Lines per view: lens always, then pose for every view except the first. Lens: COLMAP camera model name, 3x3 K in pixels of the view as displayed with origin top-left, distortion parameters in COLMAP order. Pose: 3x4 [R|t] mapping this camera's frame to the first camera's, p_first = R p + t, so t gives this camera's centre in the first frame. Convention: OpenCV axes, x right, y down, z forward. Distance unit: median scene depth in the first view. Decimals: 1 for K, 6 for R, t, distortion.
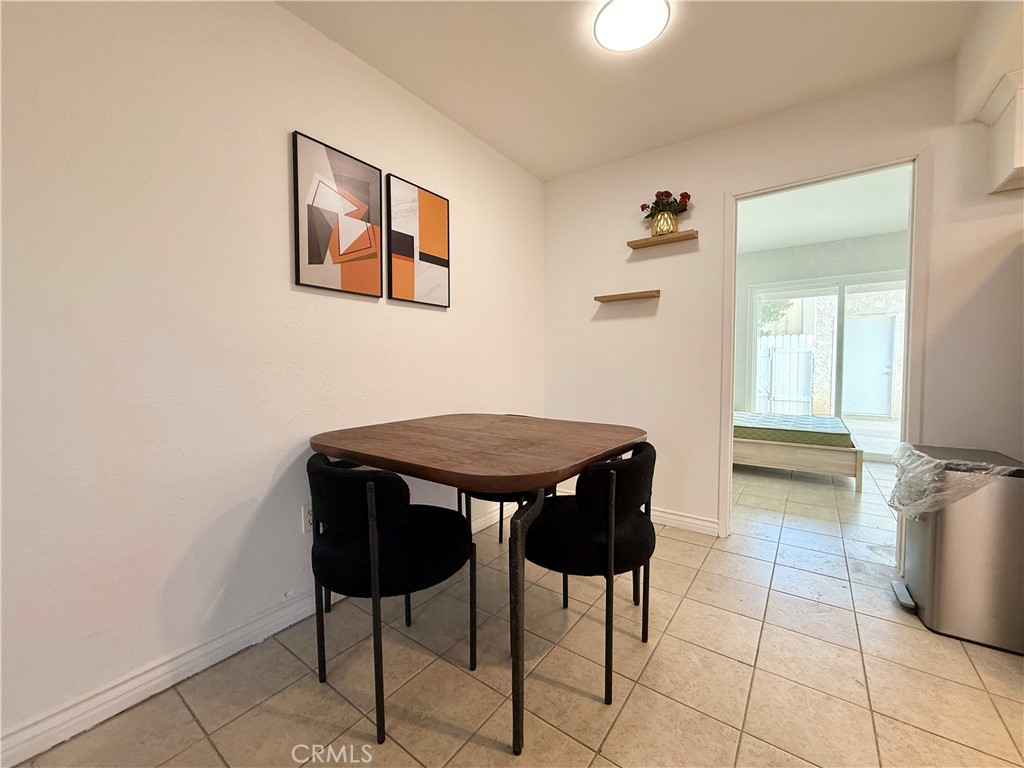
lens RADIAL K [[408.1, 0, 508.8], [0, 408.1, 383.9], [0, 0, 1]] dist [-0.001392, -0.000205]
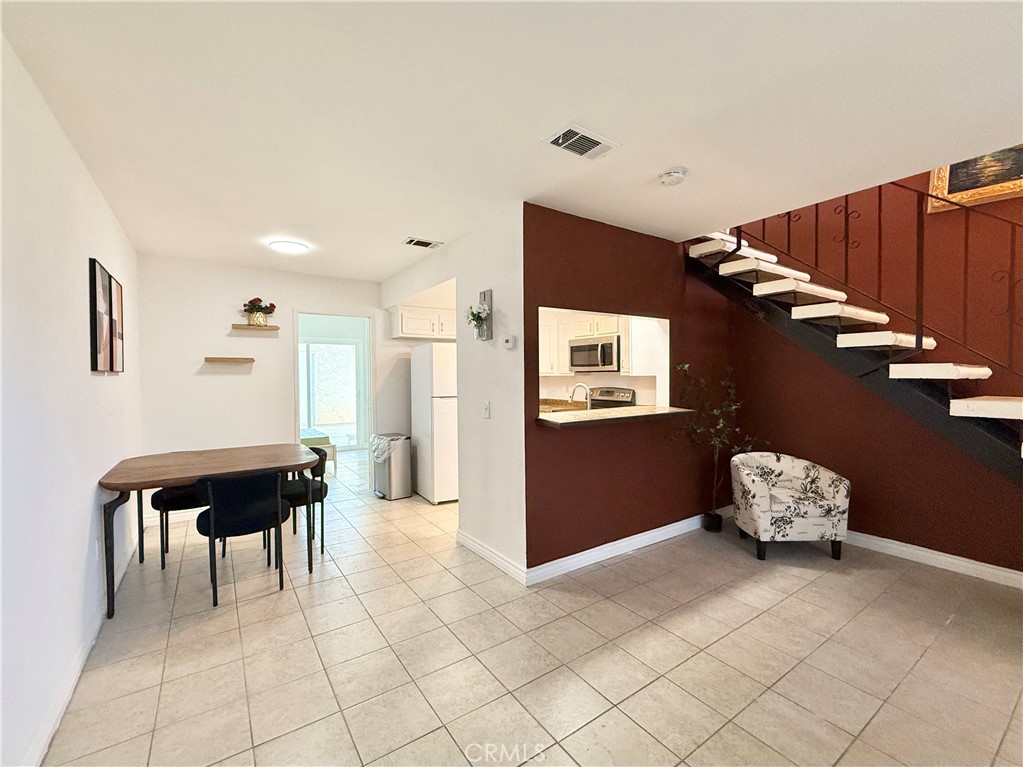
lens RADIAL K [[437.5, 0, 511.5], [0, 437.5, 383.5], [0, 0, 1]] dist [0.000366, 0.000003]
pose [[0.330423, -0.015464, 0.943706, -1.183161], [0.046677, 0.998910, 0.000025, -0.117333], [-0.942678, 0.044041, 0.330784, -0.637300]]
